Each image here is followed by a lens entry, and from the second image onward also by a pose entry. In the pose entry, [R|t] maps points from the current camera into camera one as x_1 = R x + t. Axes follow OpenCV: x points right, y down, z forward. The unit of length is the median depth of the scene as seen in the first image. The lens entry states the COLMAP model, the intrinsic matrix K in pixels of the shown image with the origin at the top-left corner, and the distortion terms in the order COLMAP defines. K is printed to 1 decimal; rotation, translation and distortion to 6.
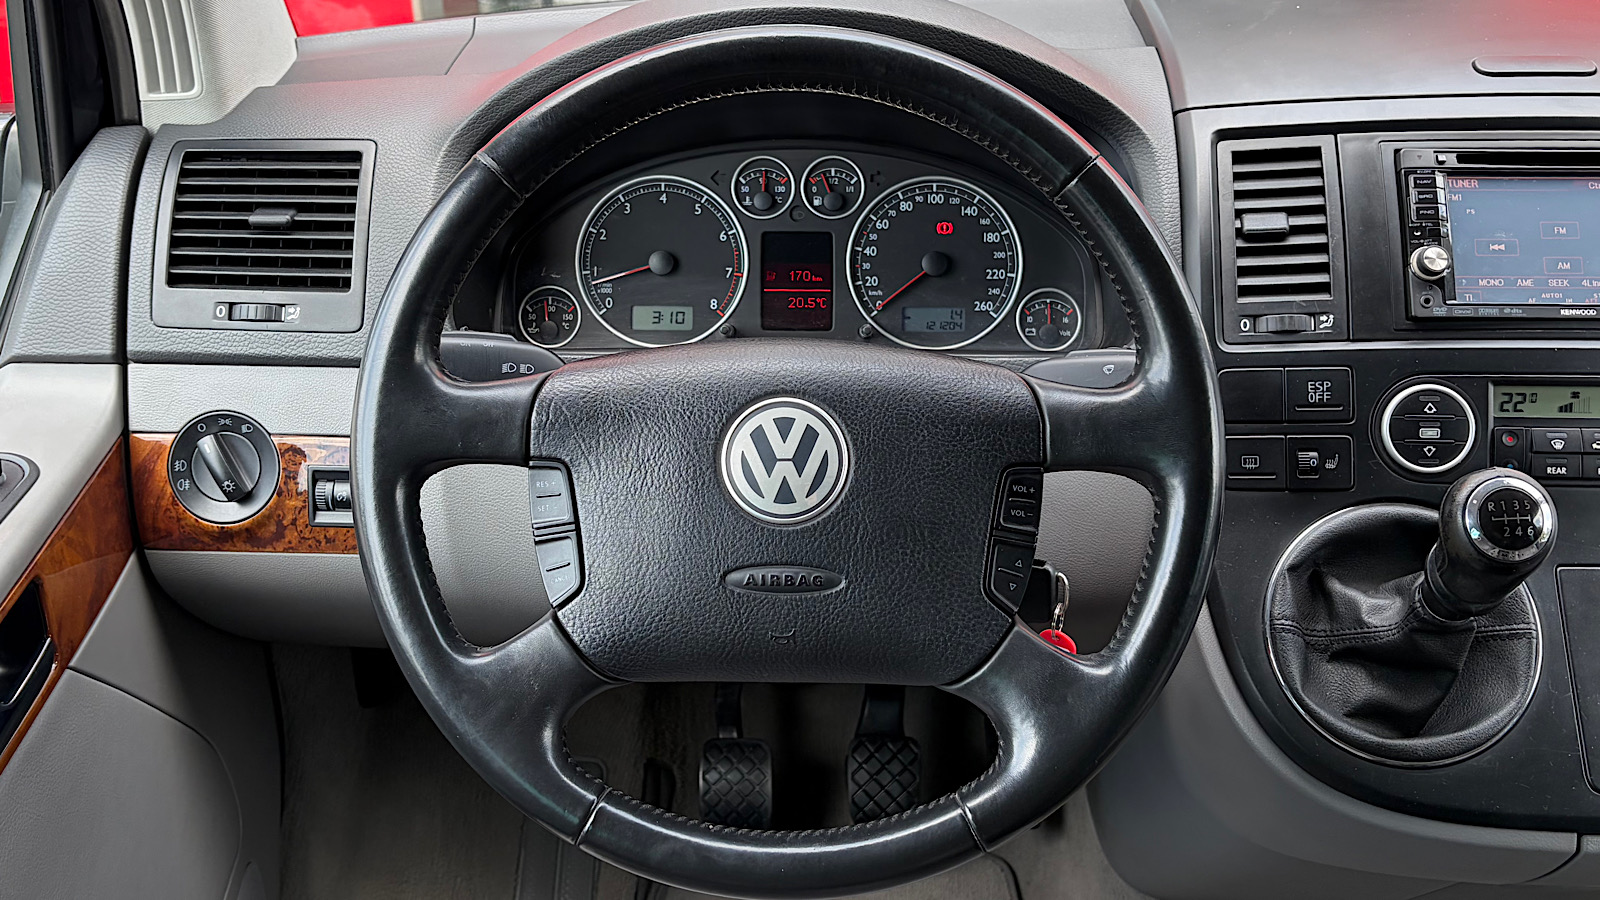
lens RADIAL K [[1537.8, 0, 756.0], [0, 1537.8, 419.3], [0, 0, 1]] dist [0.165508, -0.524550]
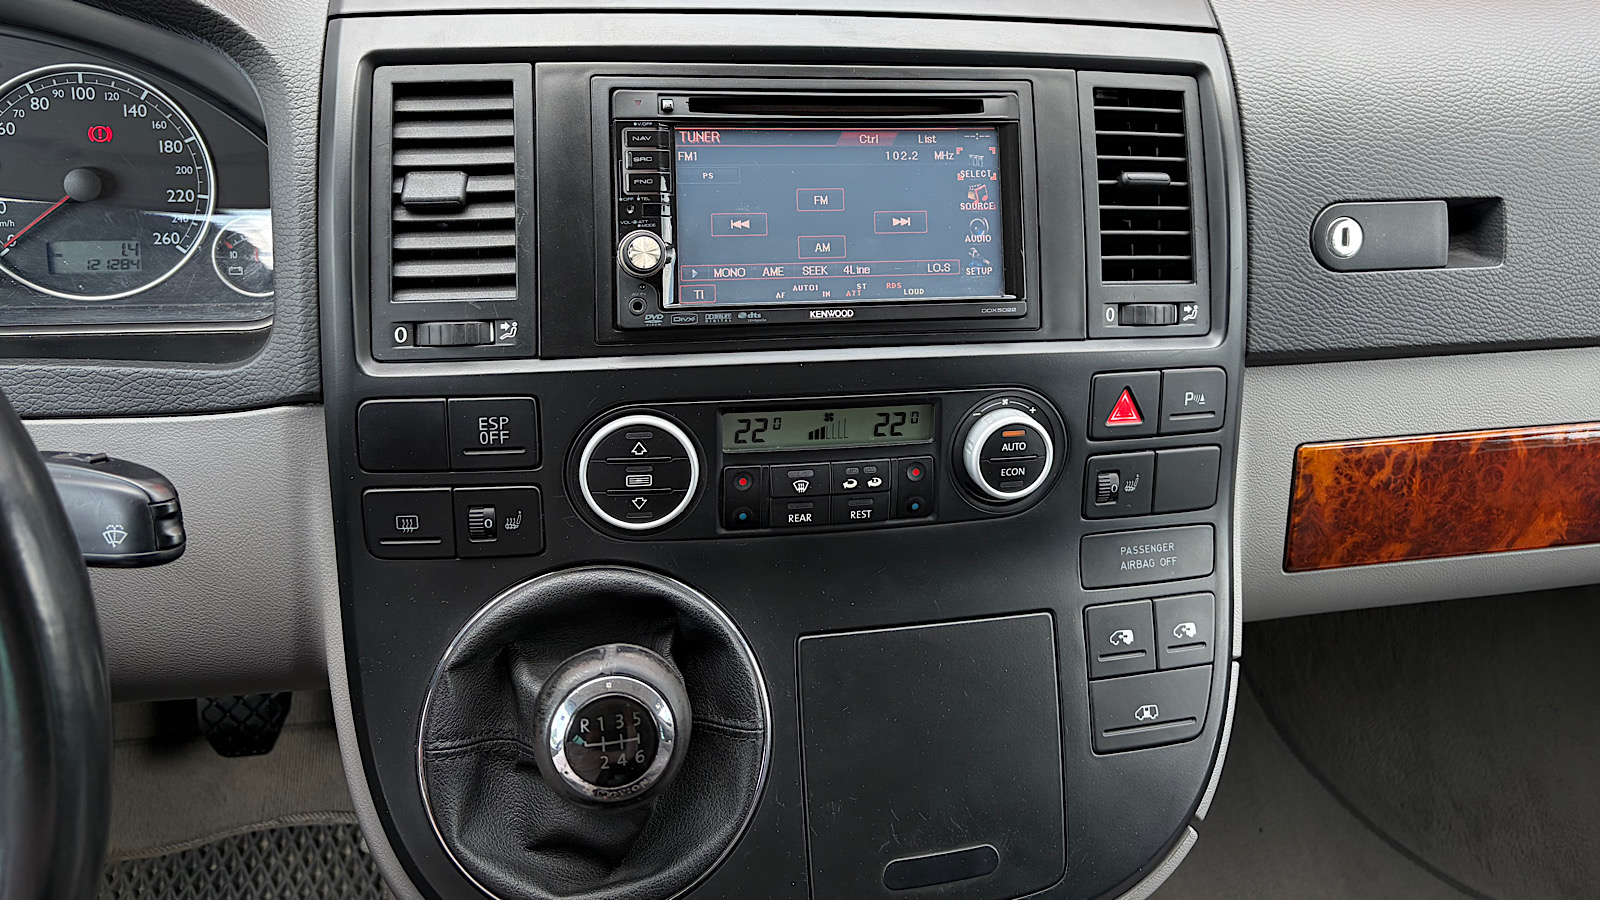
lens RADIAL K [[1253.3, 0, 856.3], [0, 1253.3, 234.9], [0, 0, 1]] dist [0.013136, -0.002900]
pose [[0.974691, -0.030250, 0.221501, 0.363011], [-0.004037, 0.988259, 0.152733, -0.181835], [-0.223520, -0.149762, 0.963125, 0.365785]]
